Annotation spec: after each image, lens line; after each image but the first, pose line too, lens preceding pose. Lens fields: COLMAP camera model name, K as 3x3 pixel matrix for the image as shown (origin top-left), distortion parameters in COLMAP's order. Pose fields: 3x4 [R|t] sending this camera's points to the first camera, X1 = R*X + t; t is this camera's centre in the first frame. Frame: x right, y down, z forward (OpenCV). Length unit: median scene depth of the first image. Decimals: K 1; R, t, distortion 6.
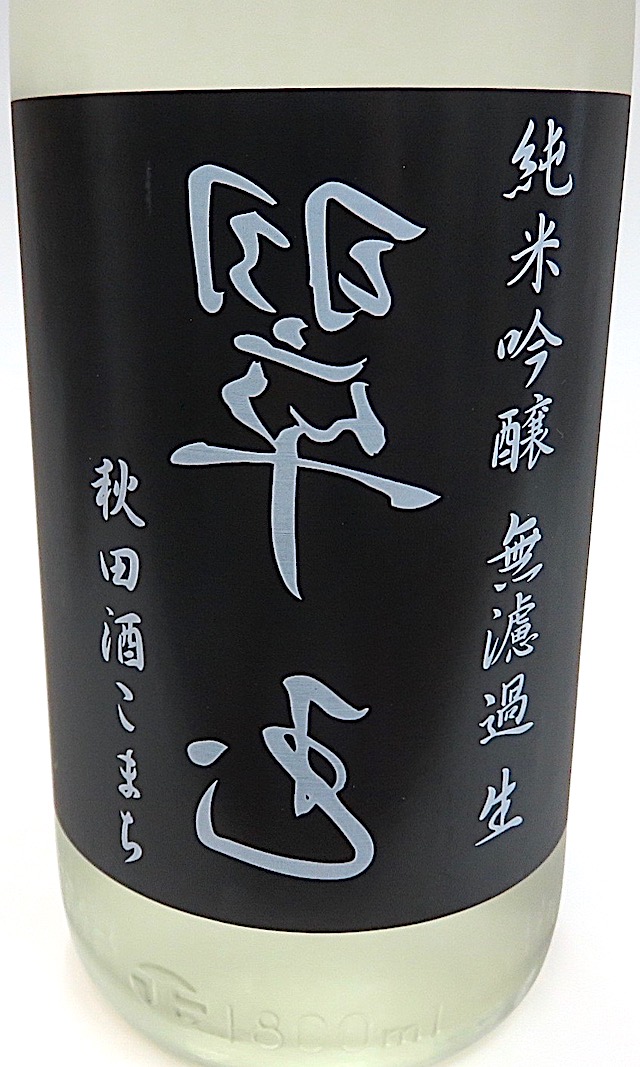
lens RADIAL K [[1305.6, 0, 245.7], [0, 1305.6, 619.2], [0, 0, 1]] dist [-0.006441, 0.000000]
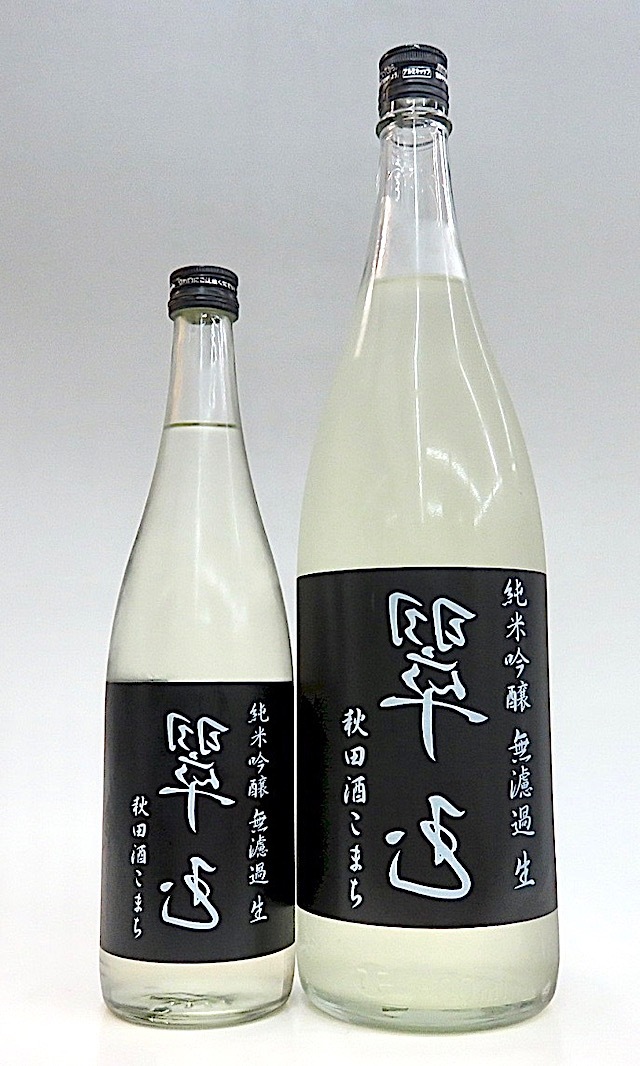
lens RADIAL K [[1663.7, 0, 327.1], [0, 1663.7, 528.0], [0, 0, 1]] dist [0.108446, 0.000000]
pose [[0.993470, 0.001019, 0.114091, -0.513625], [0.048255, 0.902368, -0.428255, 0.916118], [-0.103388, 0.430964, 0.896427, -1.958655]]
